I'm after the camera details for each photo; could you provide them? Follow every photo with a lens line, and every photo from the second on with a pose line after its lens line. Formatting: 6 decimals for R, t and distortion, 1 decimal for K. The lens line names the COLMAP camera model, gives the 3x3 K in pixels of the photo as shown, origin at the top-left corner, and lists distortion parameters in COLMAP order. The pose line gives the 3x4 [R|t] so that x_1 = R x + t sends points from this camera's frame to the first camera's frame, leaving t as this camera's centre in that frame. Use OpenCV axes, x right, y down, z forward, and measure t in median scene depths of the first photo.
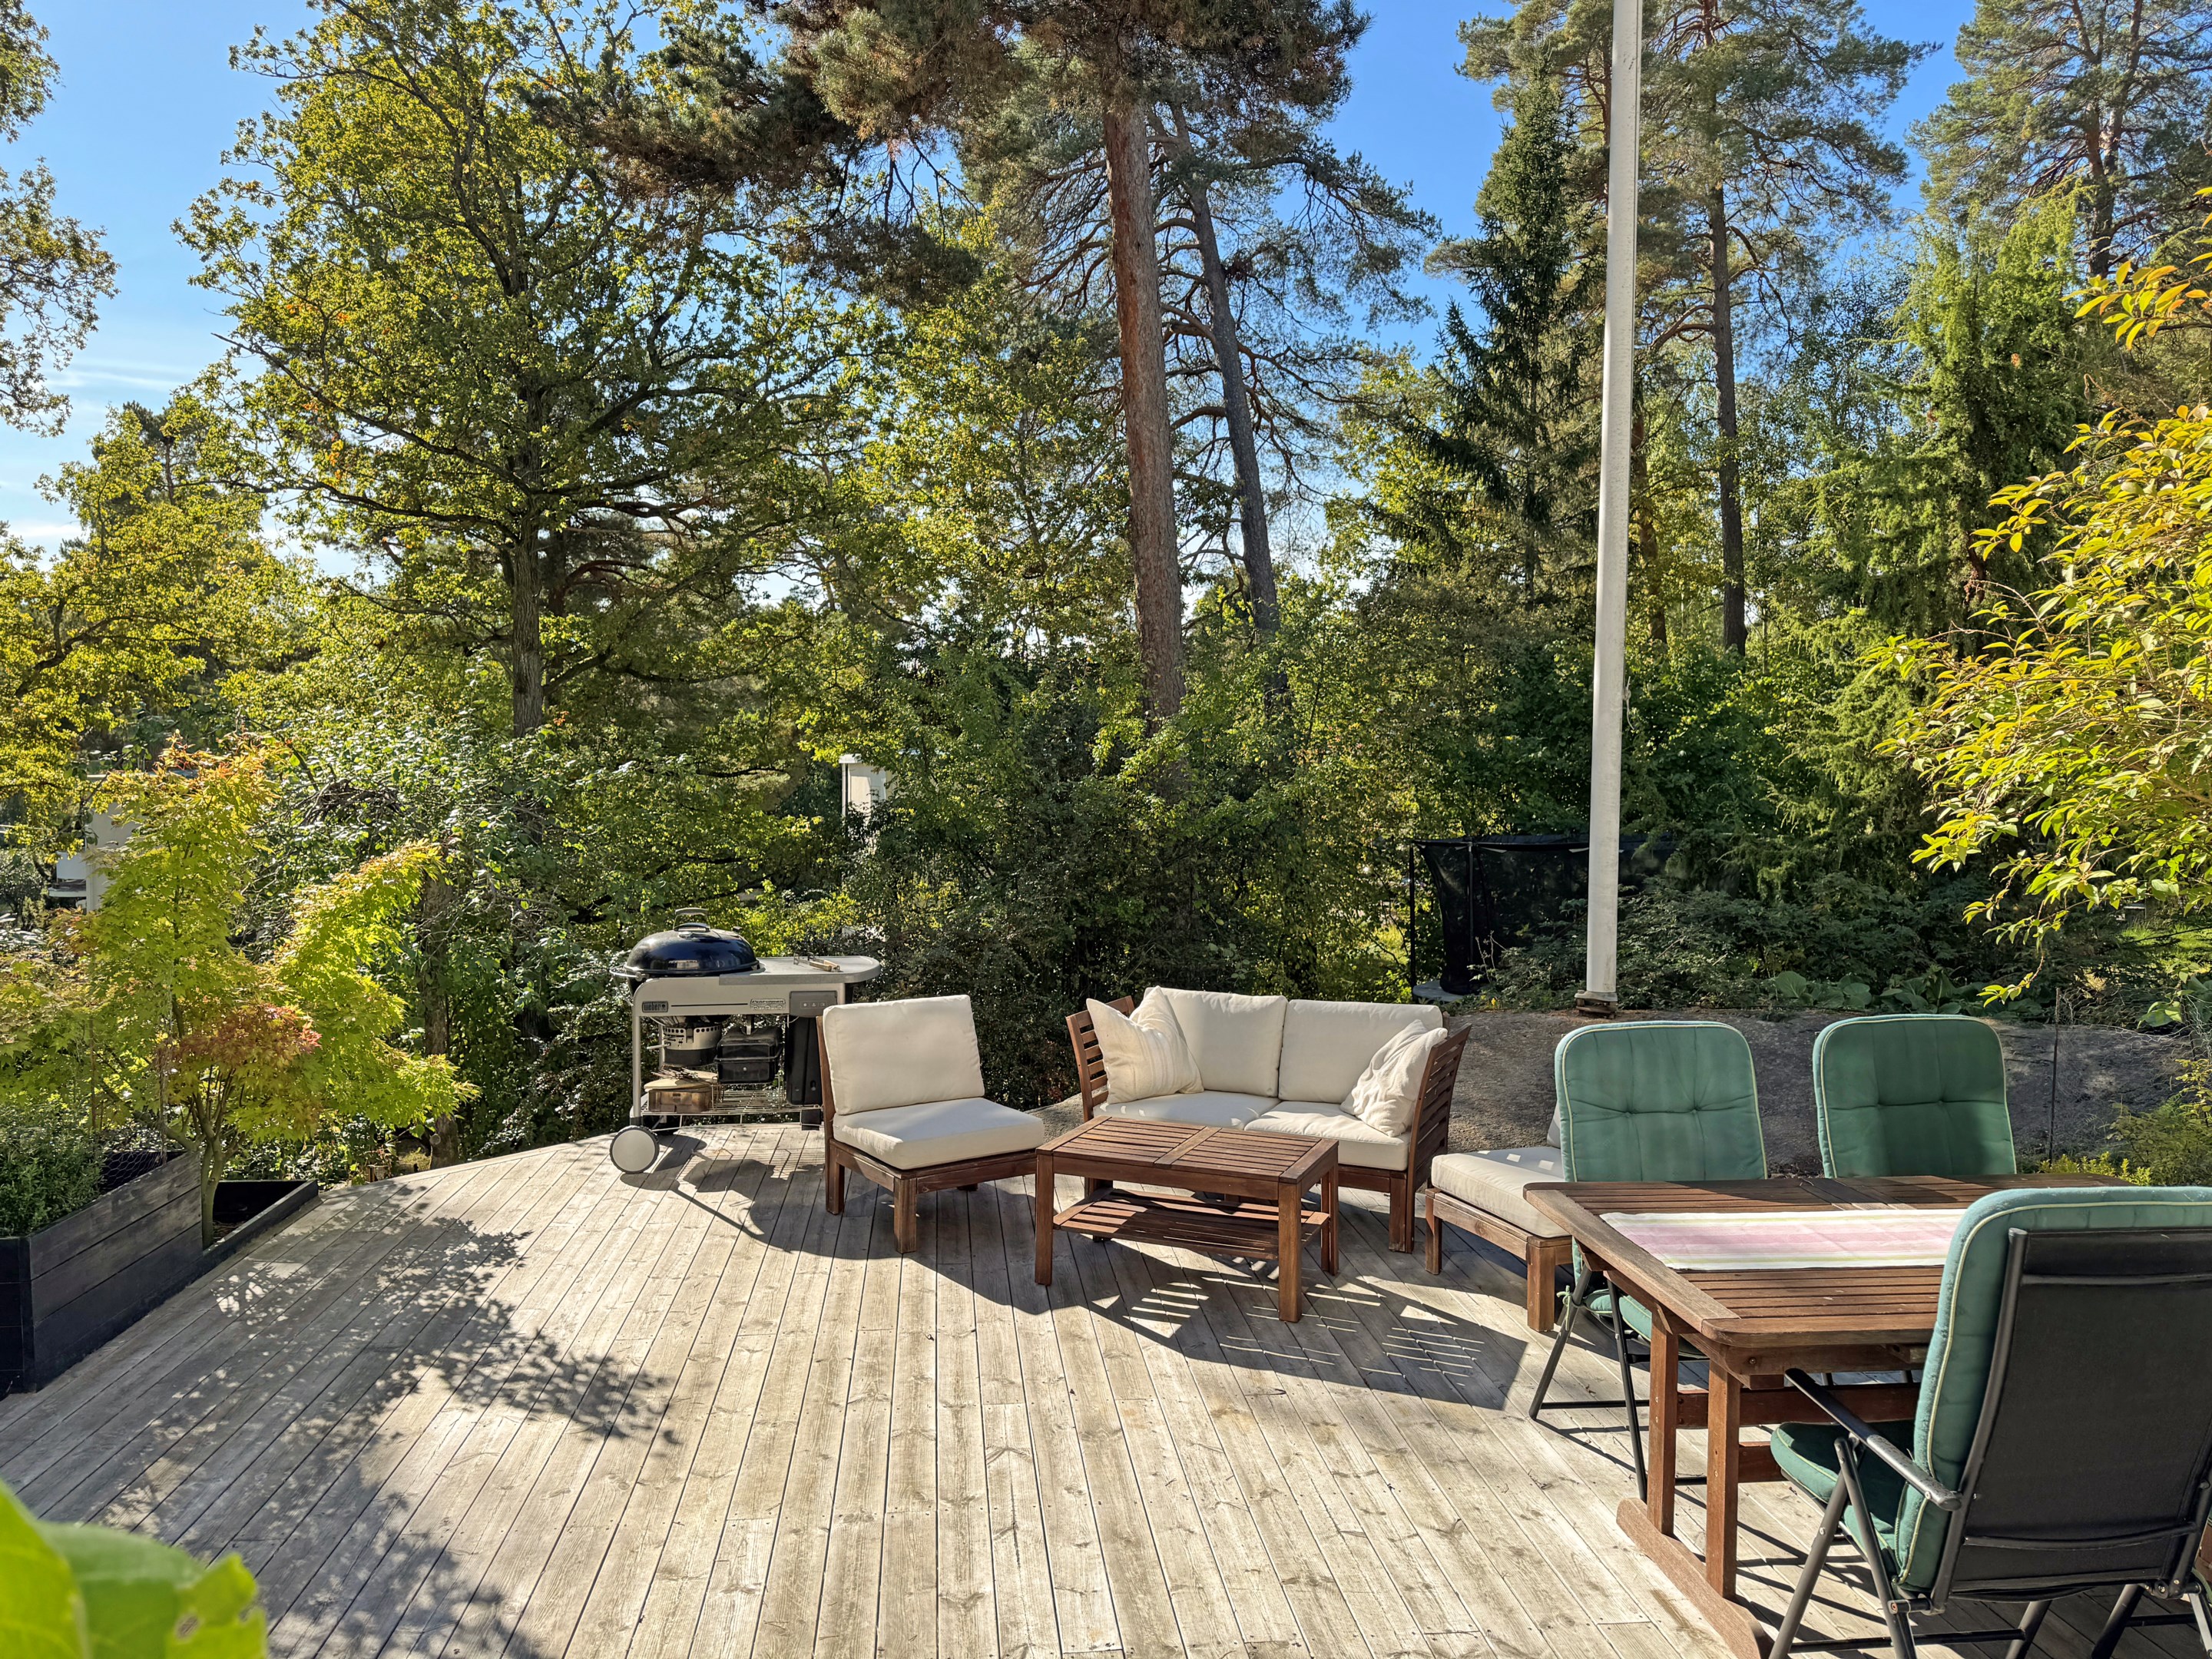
lens RADIAL K [[1553.5, 0, 1096.6], [0, 1553.5, 840.4], [0, 0, 1]] dist [0.049448, -0.055329]
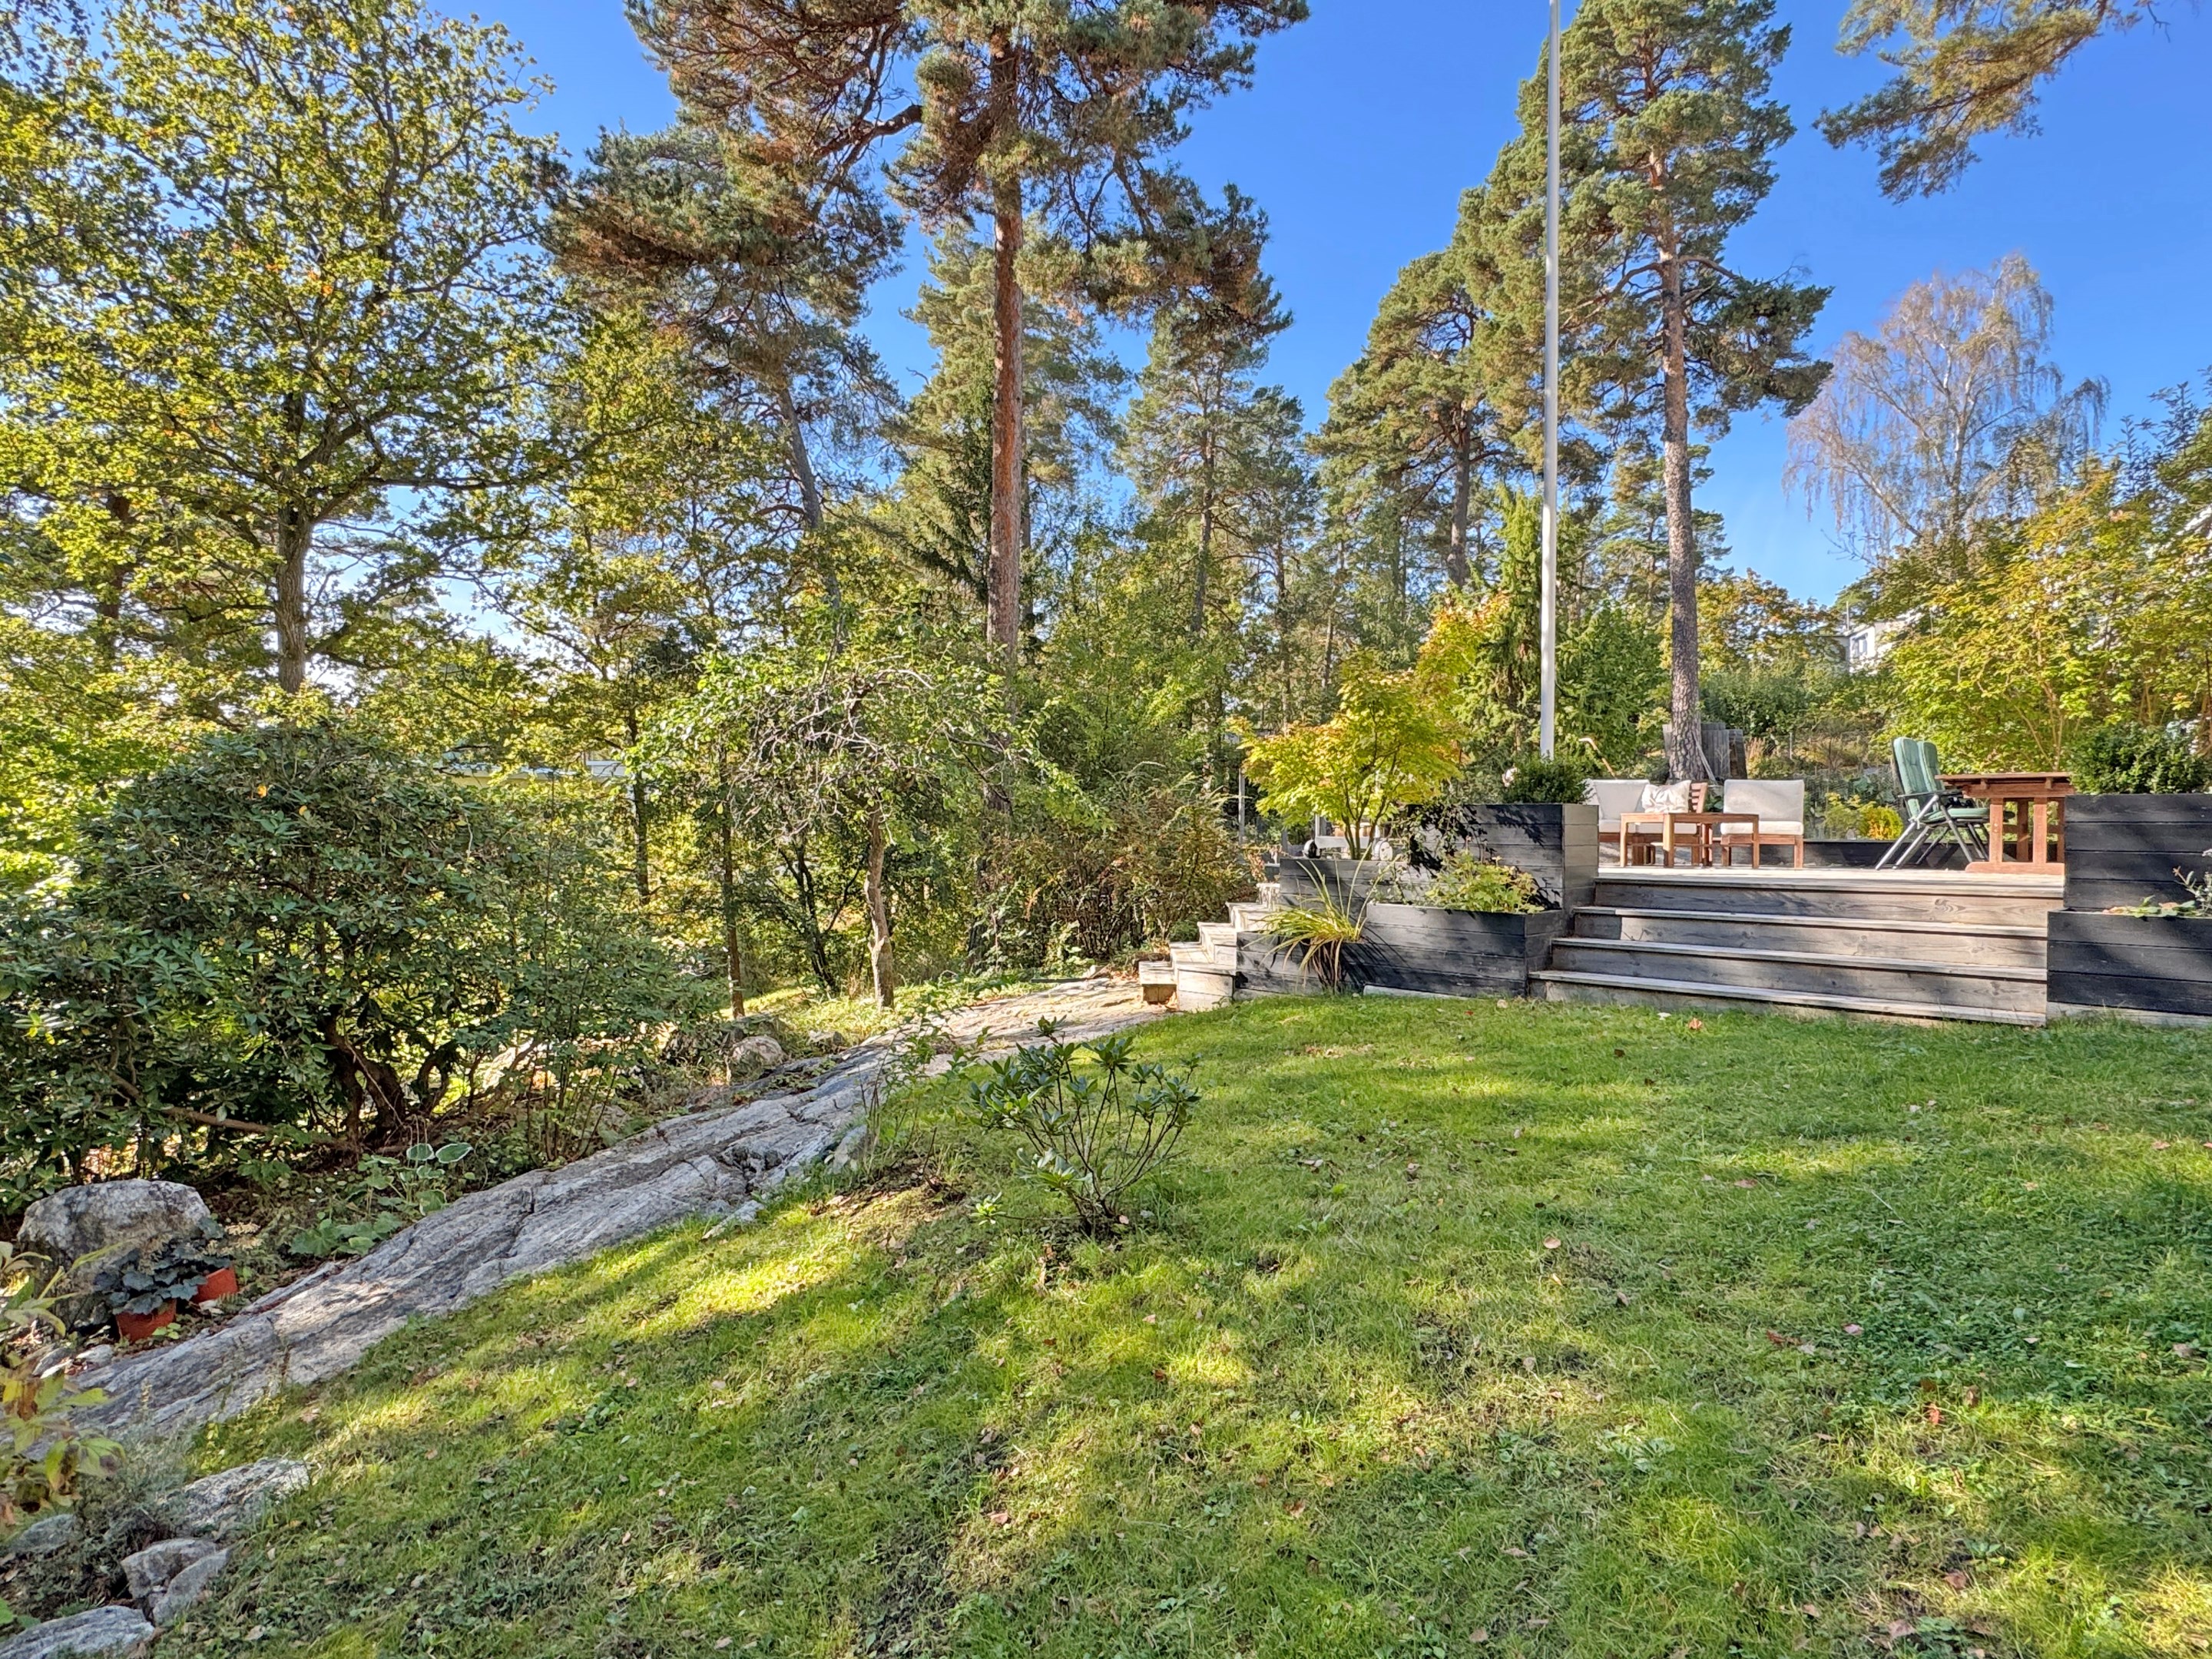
lens RADIAL K [[1179.6, 0, 1109.0], [0, 1179.6, 838.5], [0, 0, 1]] dist [-0.003963, 0.000632]
pose [[0.782559, 0.001003, 0.622575, -1.360265], [0.023013, 0.999269, -0.030536, 0.204526], [-0.622151, 0.038224, 0.781964, 0.091237]]
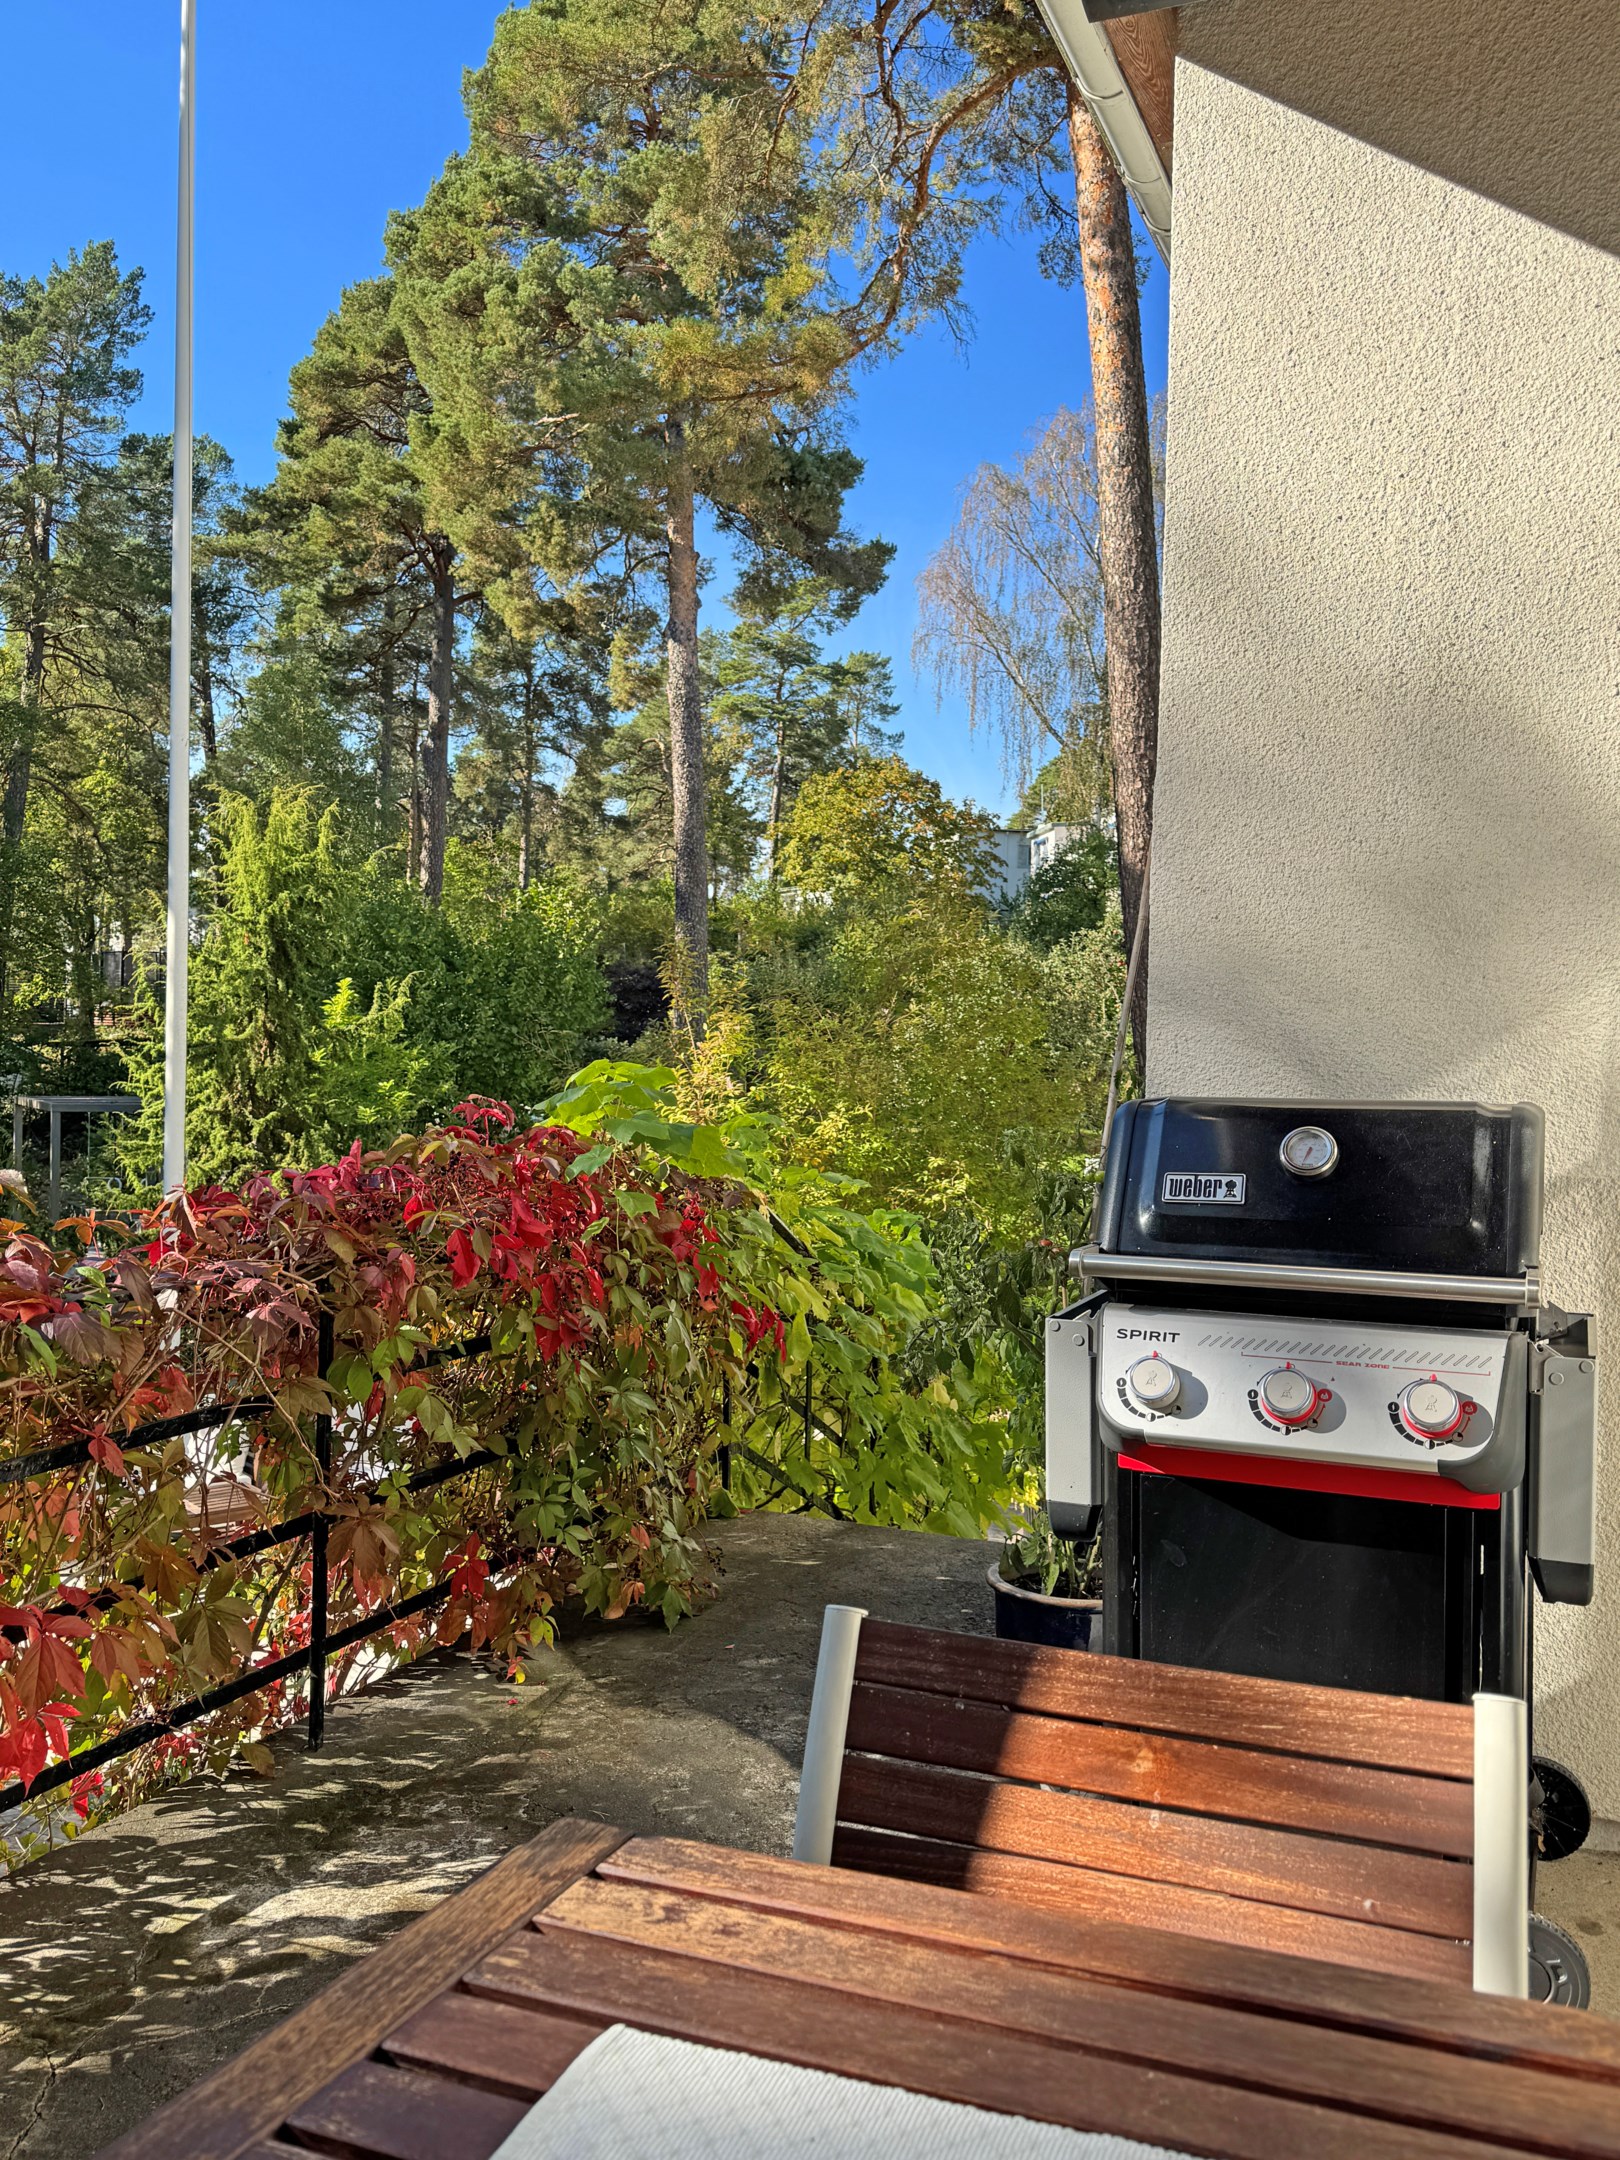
lens RADIAL K [[1756.5, 0, 792.6], [0, 1756.5, 1079.8], [0, 0, 1]] dist [0.102134, -0.151697]
pose [[0.489244, -0.009201, 0.872098, -0.926011], [0.023055, 0.999731, -0.002386, -0.170357], [-0.871842, 0.021273, 0.489325, -0.347846]]
